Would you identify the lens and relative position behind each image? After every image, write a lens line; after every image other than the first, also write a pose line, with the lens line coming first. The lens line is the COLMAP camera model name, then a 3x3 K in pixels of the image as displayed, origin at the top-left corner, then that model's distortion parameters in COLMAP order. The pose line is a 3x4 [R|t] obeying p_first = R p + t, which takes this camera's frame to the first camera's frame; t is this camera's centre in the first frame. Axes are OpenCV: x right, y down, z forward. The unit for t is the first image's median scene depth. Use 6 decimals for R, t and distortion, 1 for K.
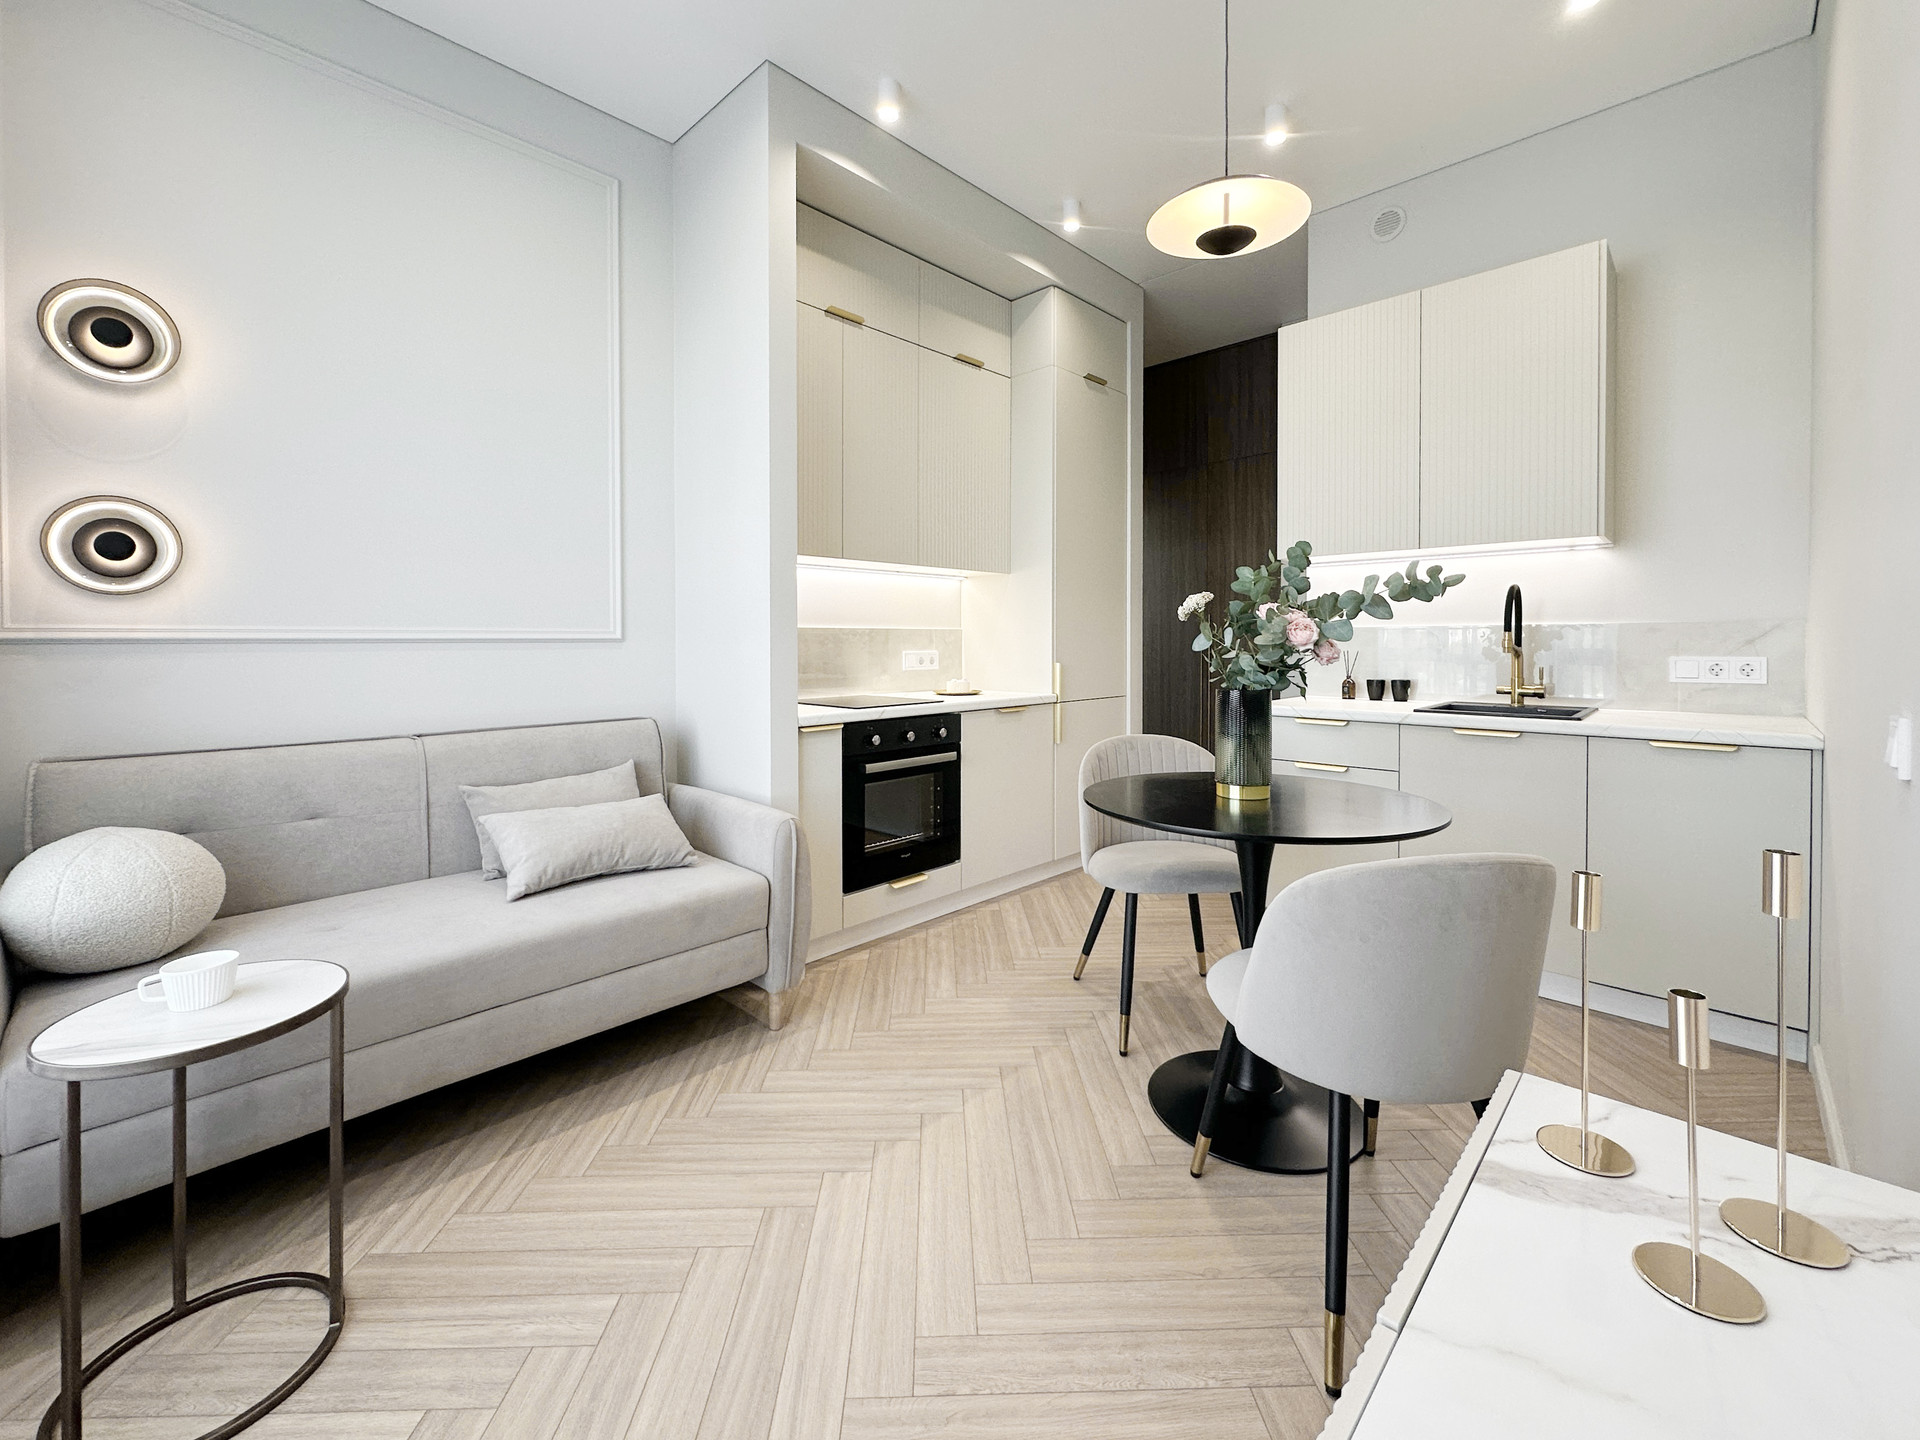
lens RADIAL K [[813.4, 0, 961.3], [0, 813.4, 653.4], [0, 0, 1]] dist [0.000338, 0.000277]
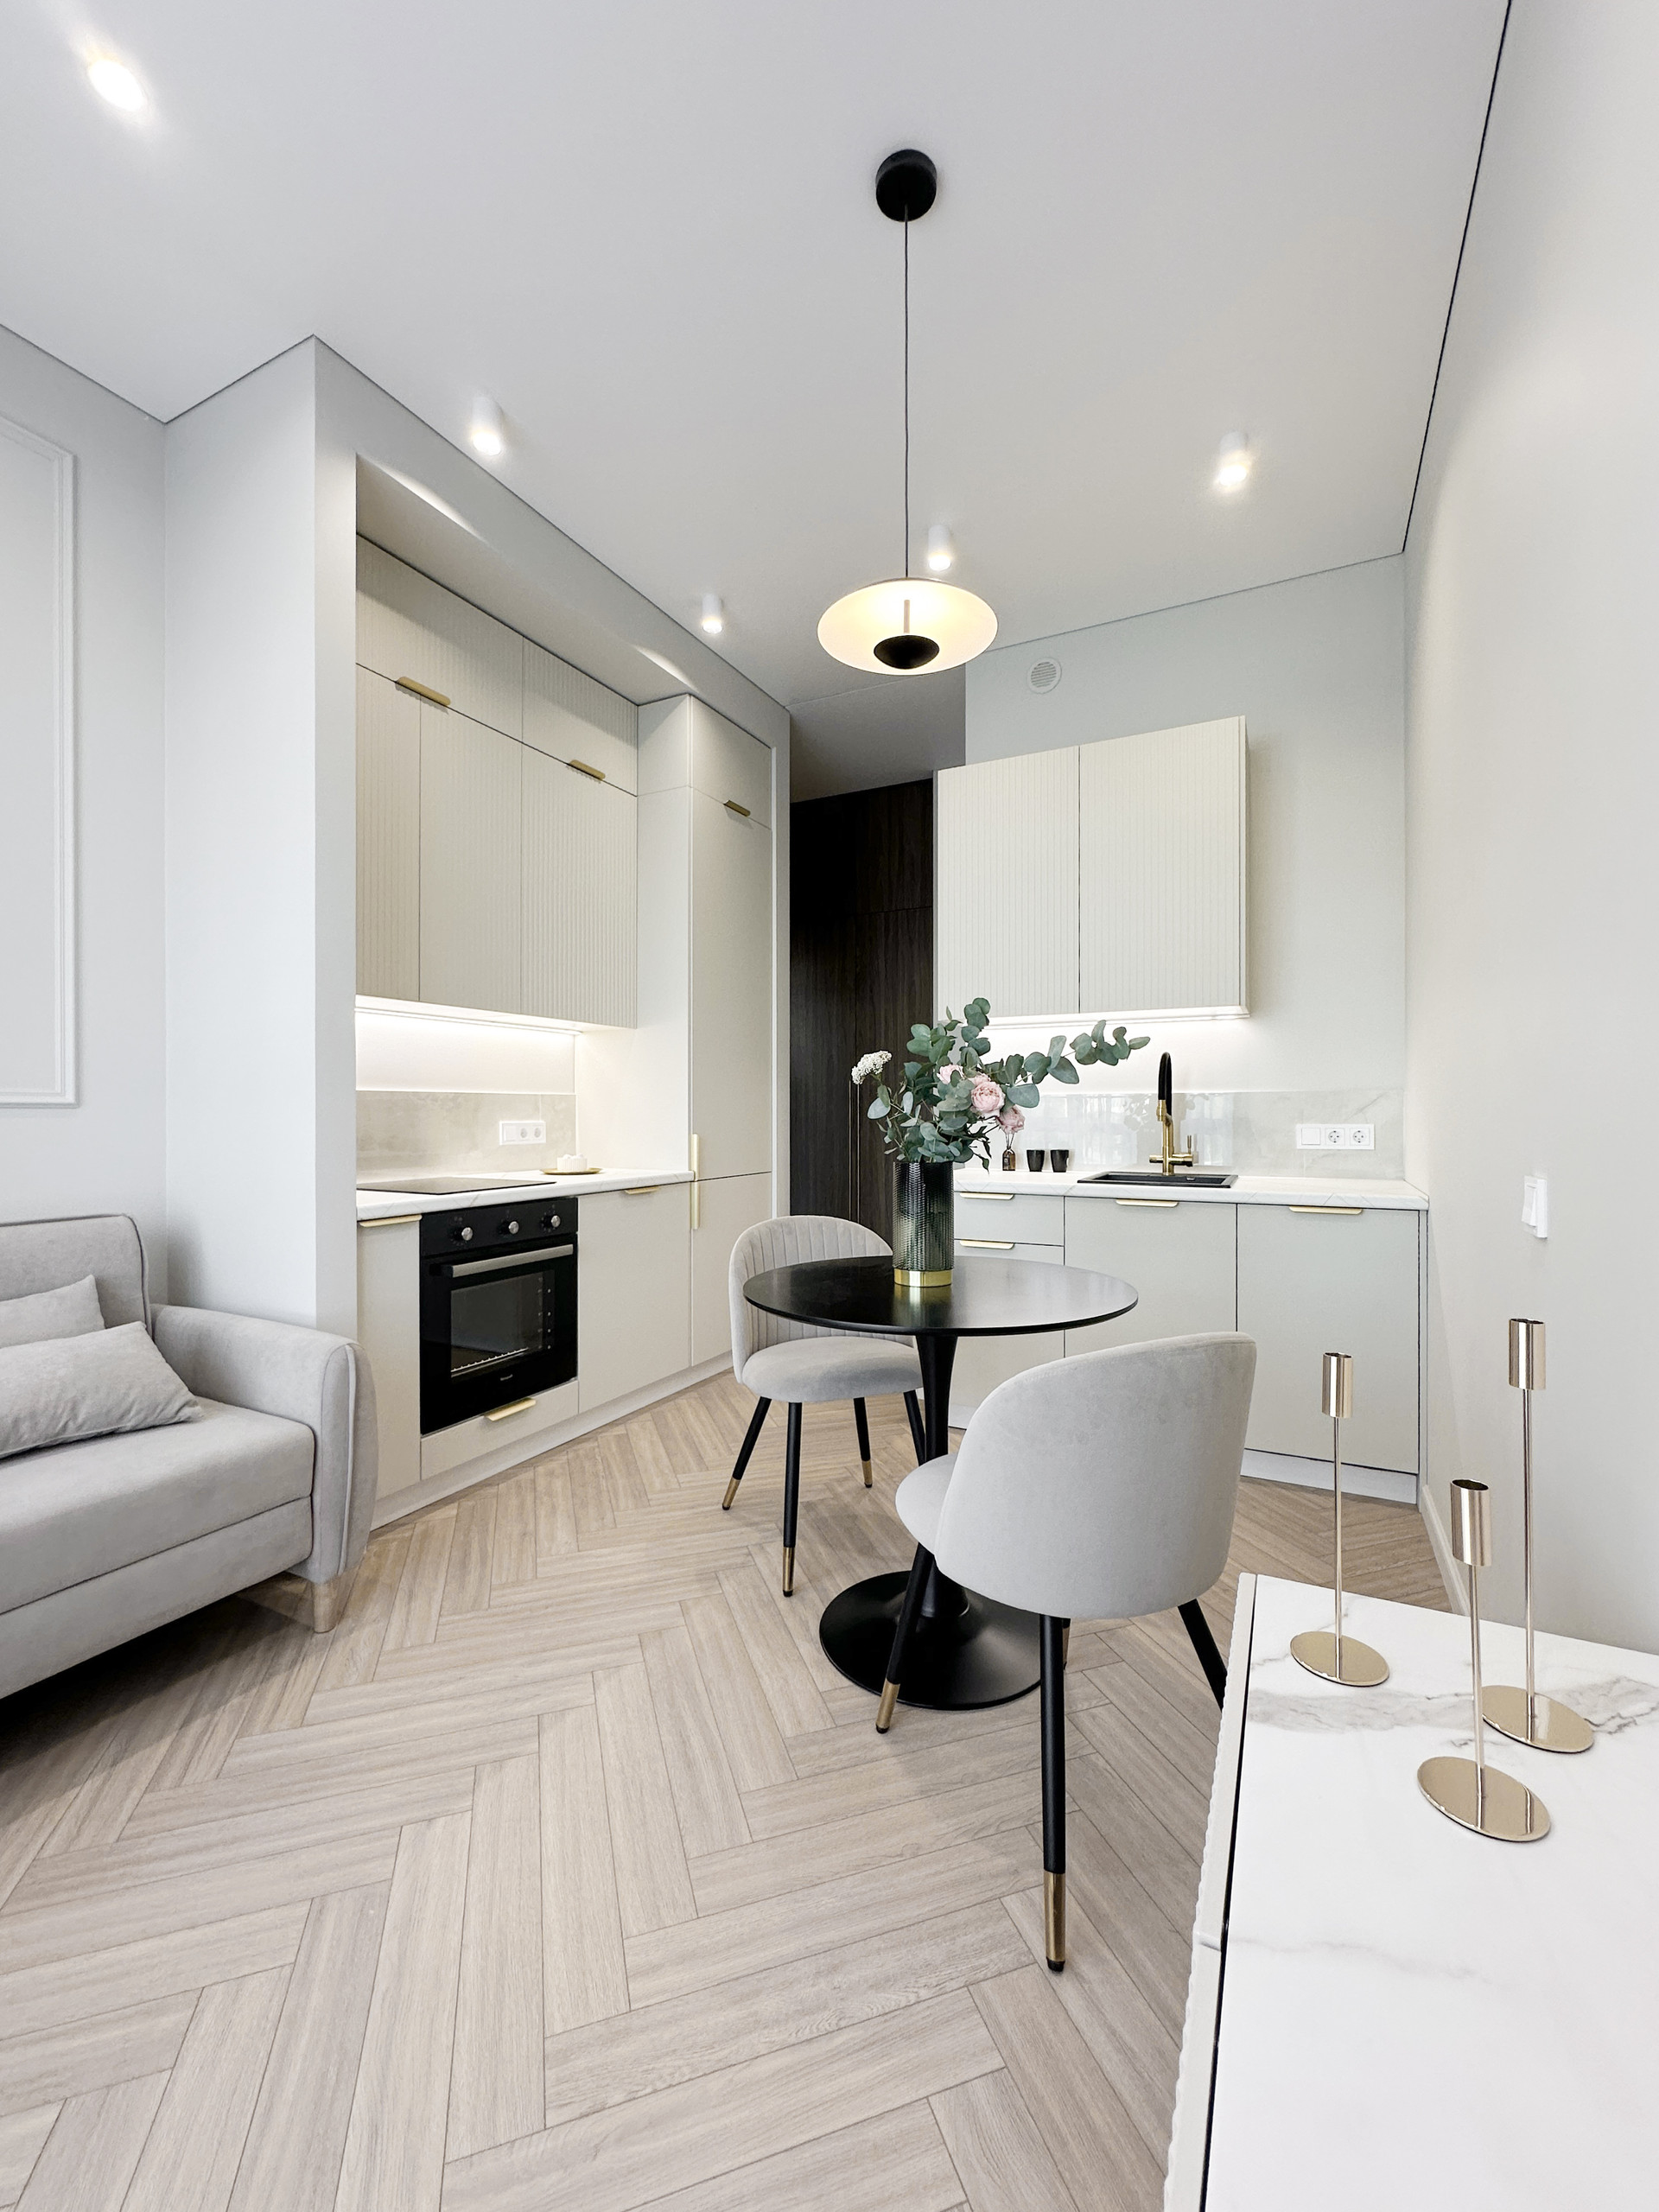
lens RADIAL K [[912.6, 0, 852.9], [0, 912.6, 1116.4], [0, 0, 1]] dist [-0.001324, 0.000601]
pose [[0.952766, 0.000387, 0.303704, -0.023085], [0.002456, 0.999957, -0.008979, 0.002977], [-0.303694, 0.009301, 0.952724, 0.062566]]
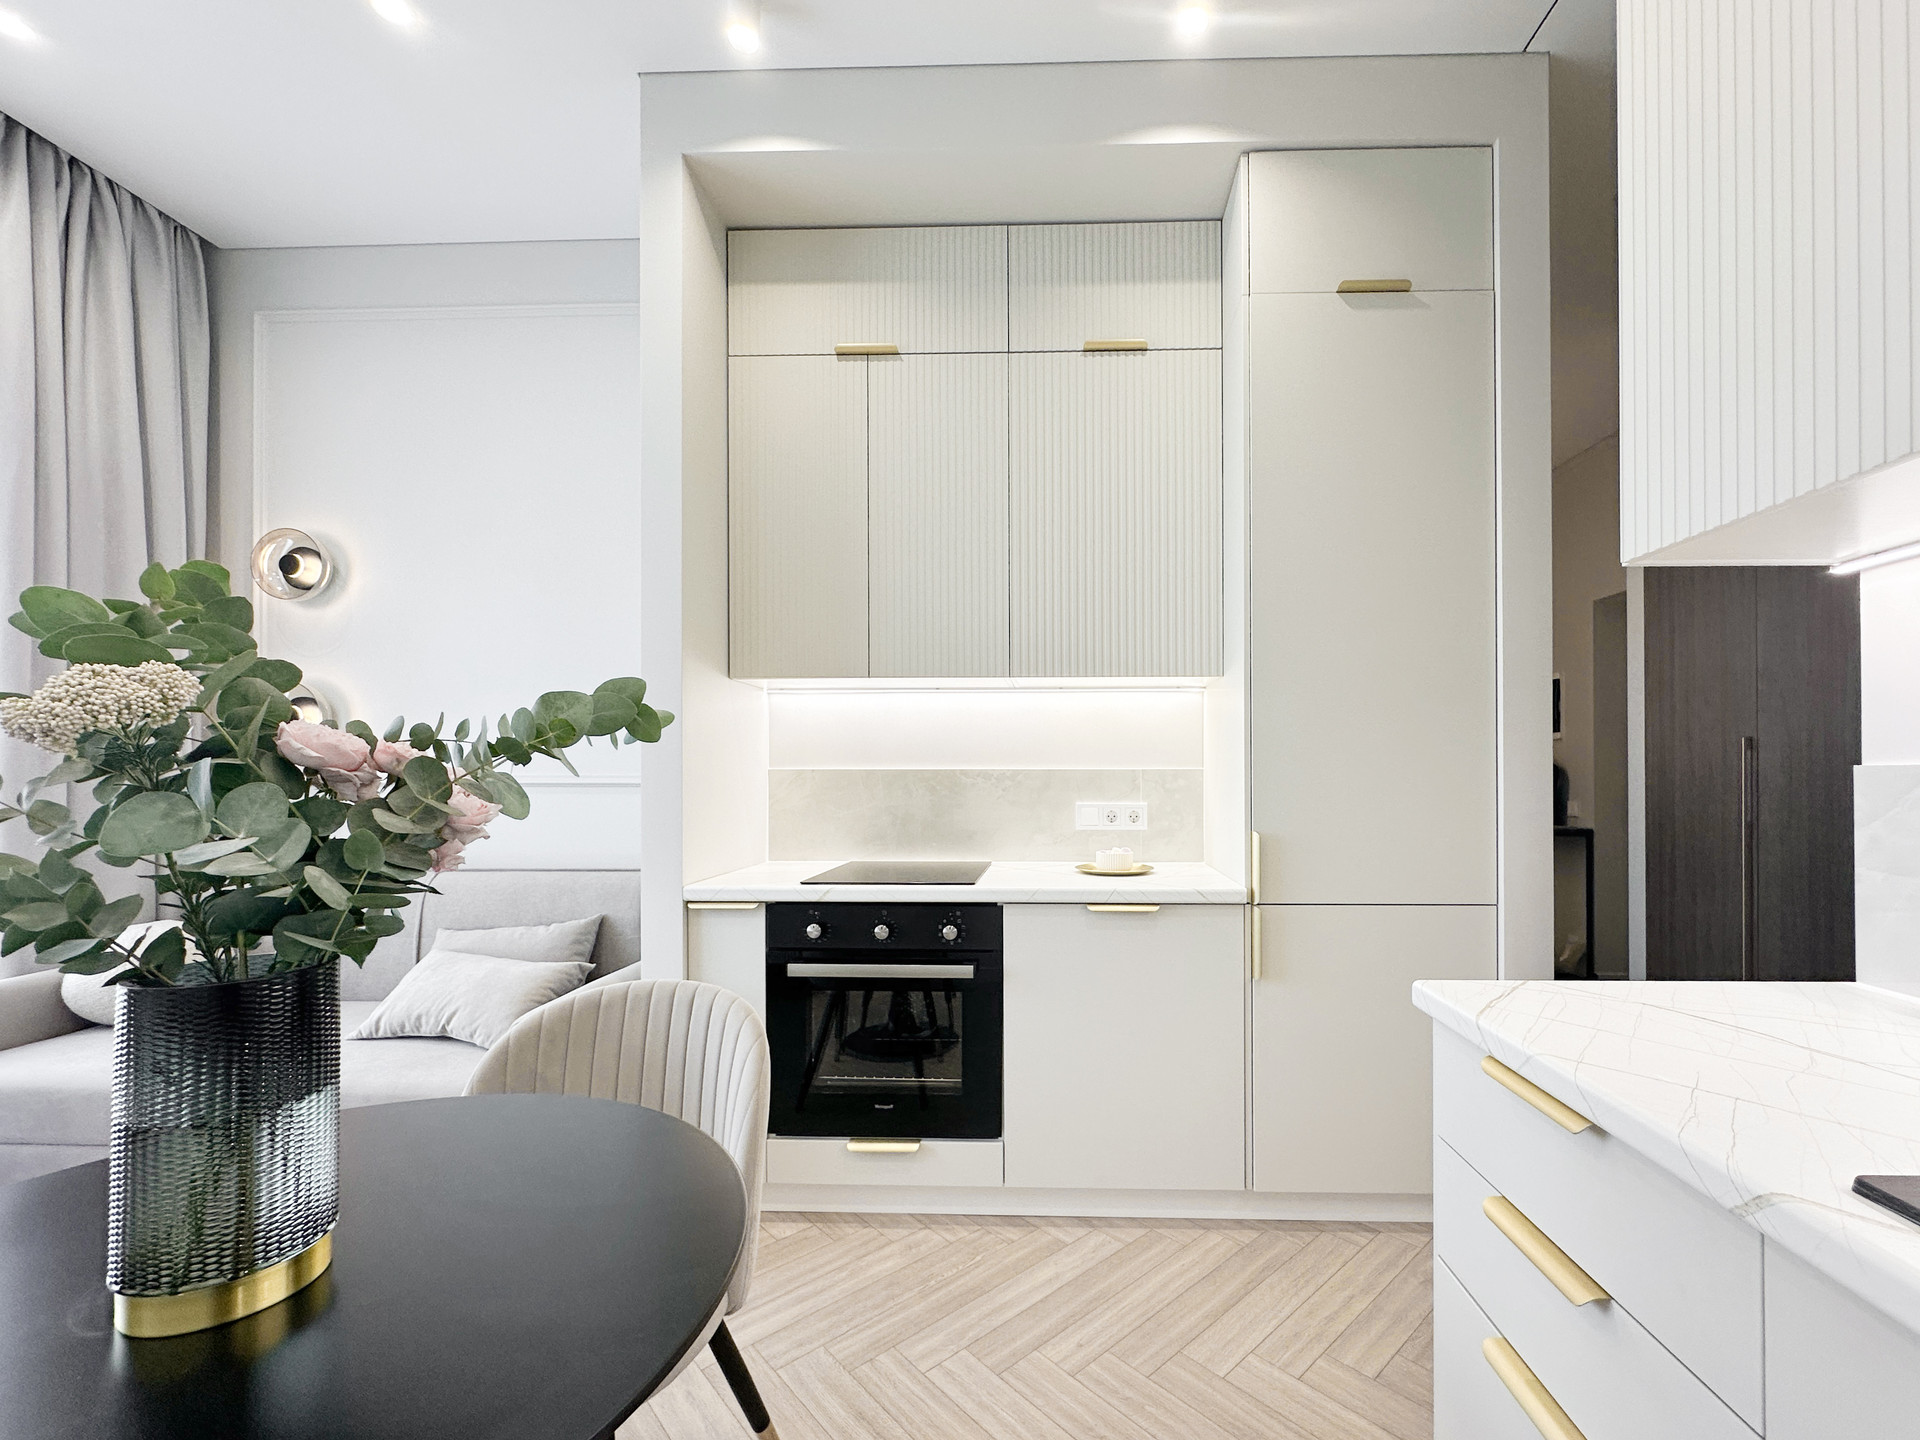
lens RADIAL K [[817.4, 0, 966.0], [0, 817.4, 778.9], [0, 0, 1]] dist [-0.000715, 0.000130]
pose [[0.671915, 0.004845, -0.740612, 0.667529], [-0.014291, 0.999877, -0.006425, -0.029435], [0.740490, 0.014901, 0.671902, 0.815742]]
